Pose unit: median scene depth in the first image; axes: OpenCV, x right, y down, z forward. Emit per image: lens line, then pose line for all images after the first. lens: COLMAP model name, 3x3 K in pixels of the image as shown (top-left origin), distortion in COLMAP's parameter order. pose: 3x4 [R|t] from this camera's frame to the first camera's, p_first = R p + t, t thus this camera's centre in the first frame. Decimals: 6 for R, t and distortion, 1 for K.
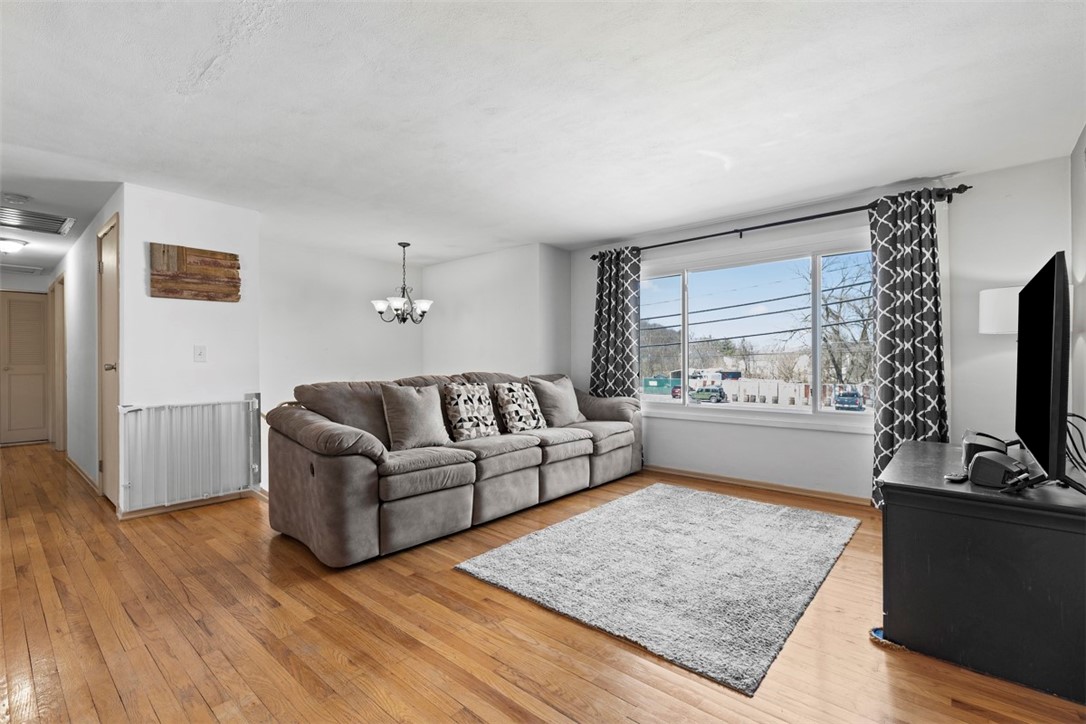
lens RADIAL K [[494.4, 0, 540.8], [0, 494.4, 364.5], [0, 0, 1]] dist [0.010562, -0.002539]
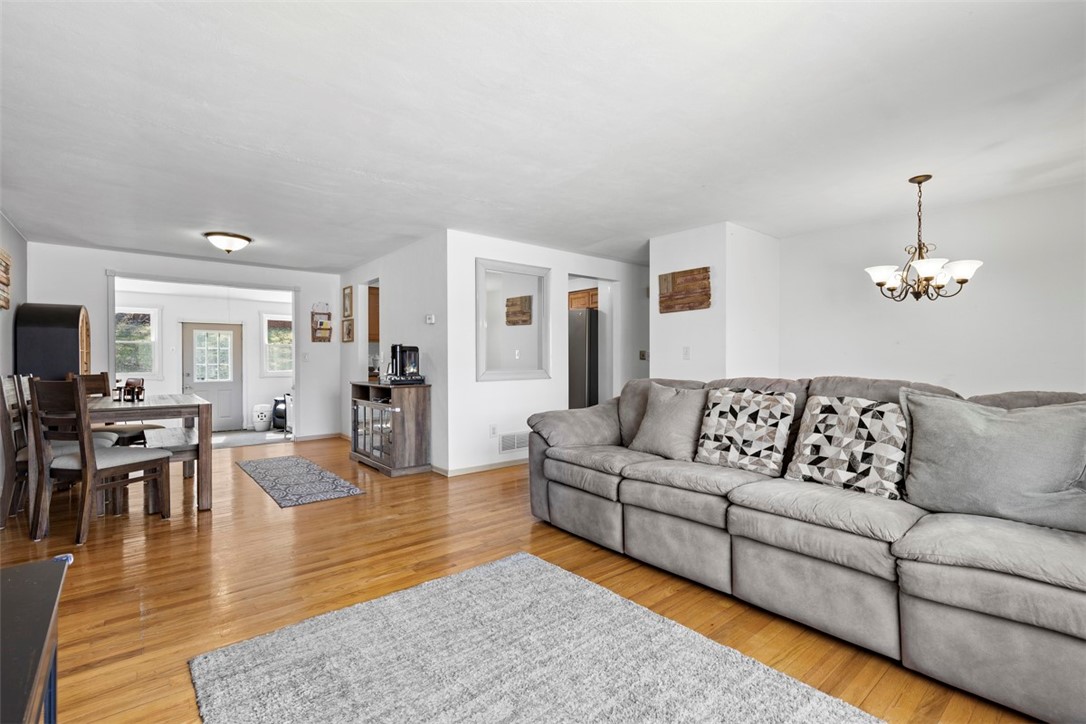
lens RADIAL K [[494.4, 0, 560.6], [0, 494.4, 361.3], [0, 0, 1]] dist [0.010562, -0.002539]
pose [[-0.141000, 0.006217, -0.989990, 0.623757], [-0.002628, 0.999974, 0.006654, -0.008082], [0.990006, 0.003540, -0.140980, 0.878794]]
